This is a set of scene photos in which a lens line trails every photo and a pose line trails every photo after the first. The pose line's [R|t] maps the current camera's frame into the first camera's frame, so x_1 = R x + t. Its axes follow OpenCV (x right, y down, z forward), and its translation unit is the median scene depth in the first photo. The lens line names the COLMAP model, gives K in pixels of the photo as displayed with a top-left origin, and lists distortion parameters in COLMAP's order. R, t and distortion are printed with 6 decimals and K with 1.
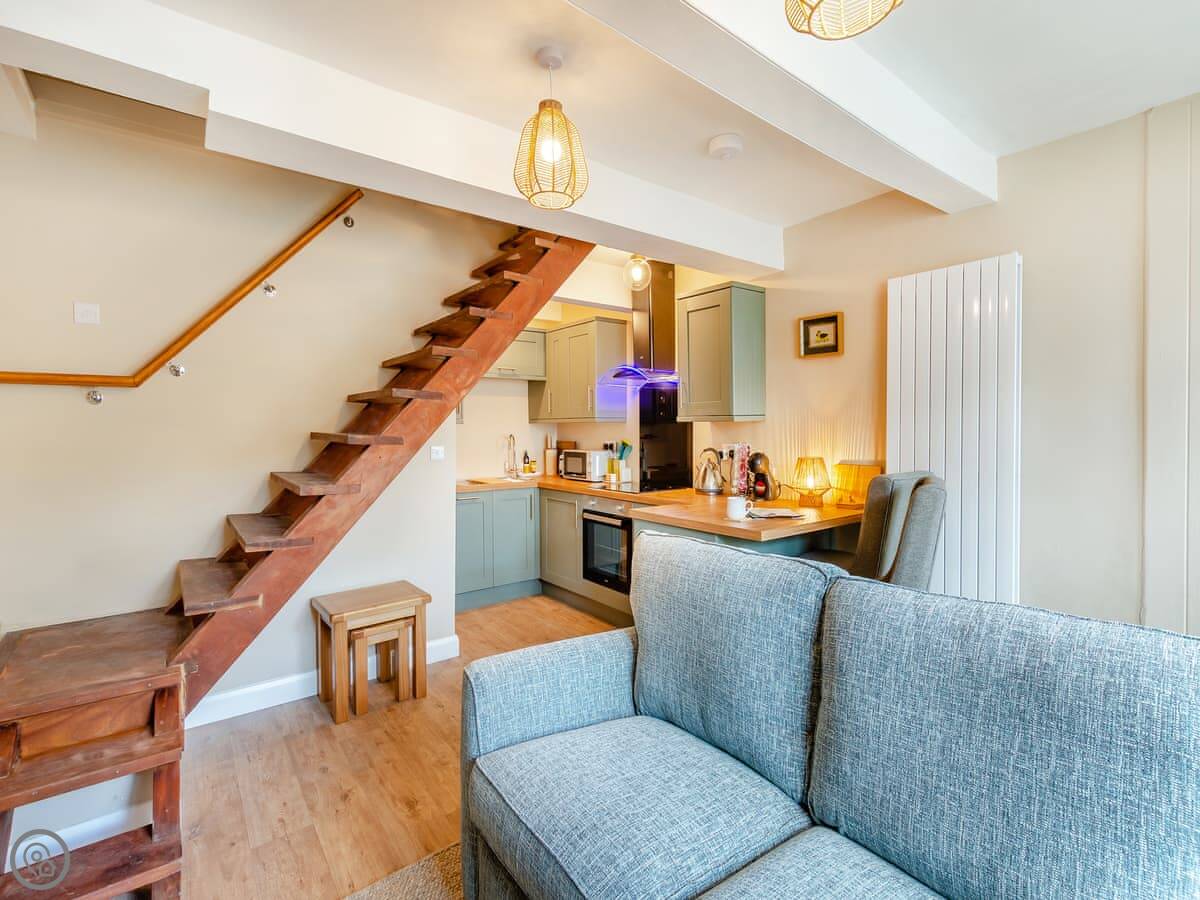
lens RADIAL K [[560.6, 0, 620.7], [0, 560.6, 447.2], [0, 0, 1]] dist [0.001930, 0.000976]
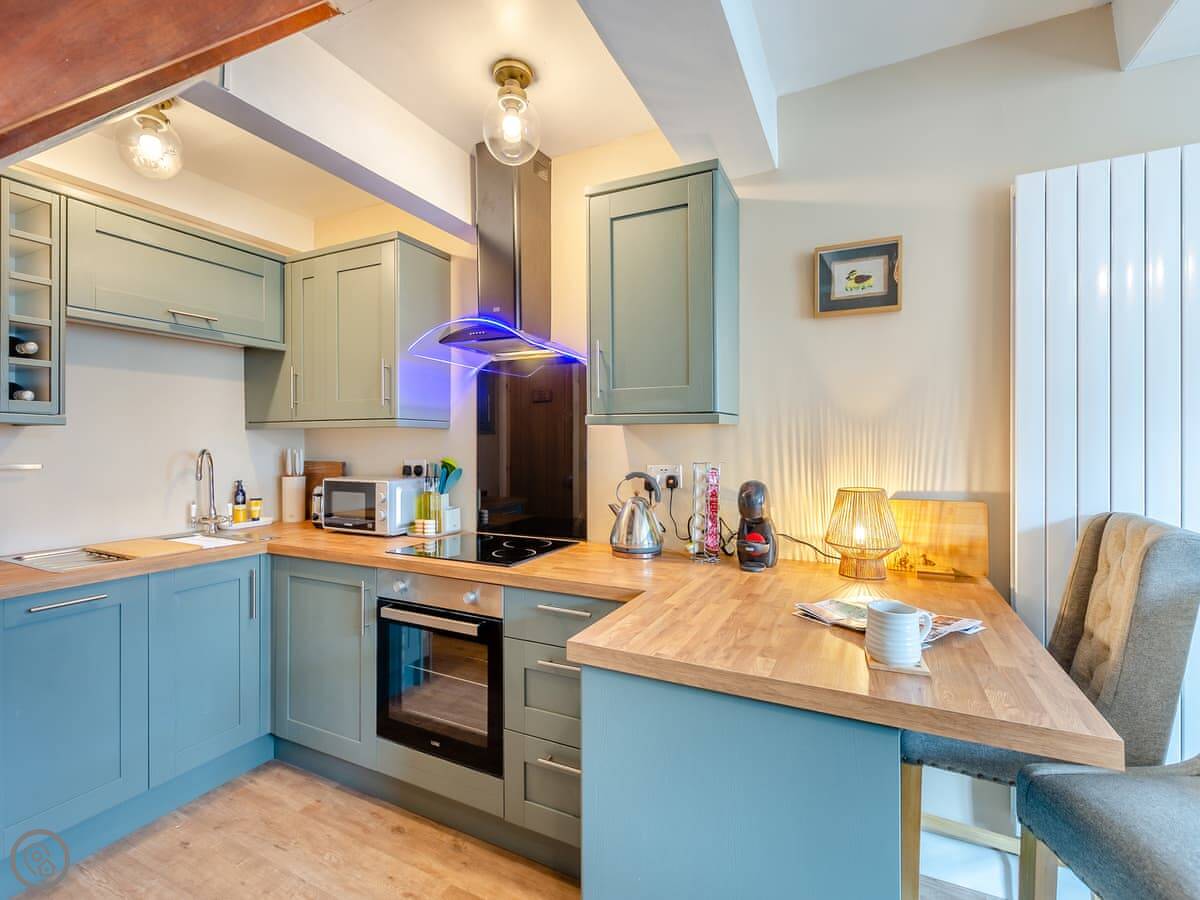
lens RADIAL K [[522.4, 0, 613.6], [0, 522.4, 447.8], [0, 0, 1]] dist [0.002824, 0.000403]
pose [[0.896828, 0.000615, 0.442380, -0.078028], [0.011914, 0.999603, -0.025541, -0.008430], [-0.442220, 0.028176, 0.896464, 0.443958]]
